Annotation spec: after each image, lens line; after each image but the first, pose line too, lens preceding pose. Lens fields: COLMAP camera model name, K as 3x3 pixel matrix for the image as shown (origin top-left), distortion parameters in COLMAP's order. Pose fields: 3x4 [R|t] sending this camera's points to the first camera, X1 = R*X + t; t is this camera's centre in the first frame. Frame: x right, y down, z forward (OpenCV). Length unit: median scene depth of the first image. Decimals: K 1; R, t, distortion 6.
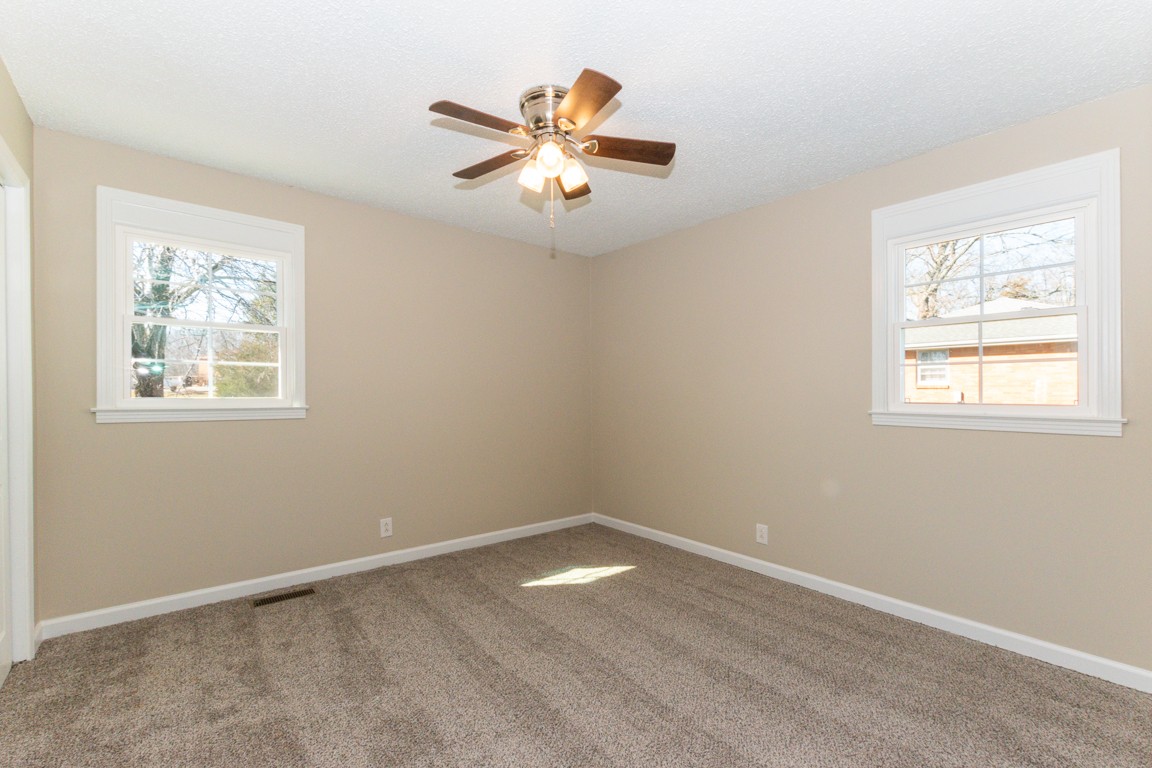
lens RADIAL K [[503.4, 0, 576.0], [0, 503.4, 384.0], [0, 0, 1]] dist [0.000300, -0.000499]
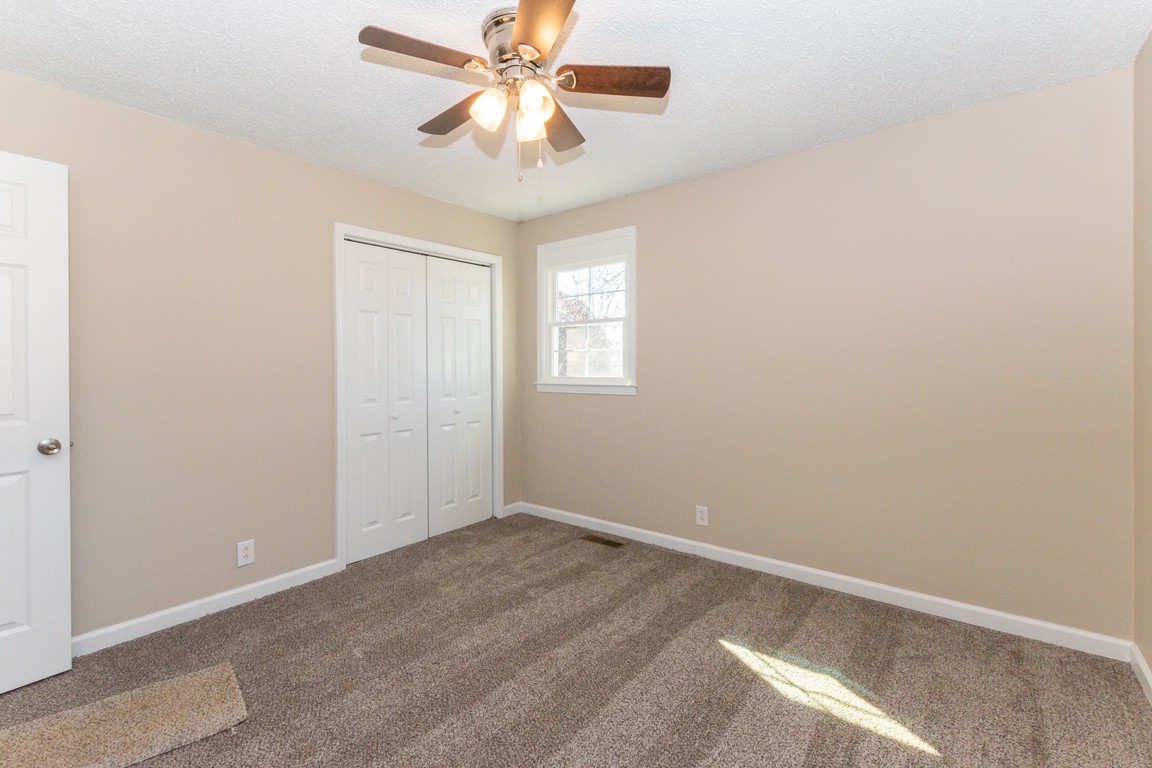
lens RADIAL K [[503.4, 0, 576.0], [0, 503.4, 384.0], [0, 0, 1]] dist [0.000300, -0.000499]
pose [[0.186924, 0.022775, -0.982110, 0.557489], [0.027295, 0.999225, 0.028367, 0.007637], [0.981995, -0.032109, 0.186157, 0.681948]]
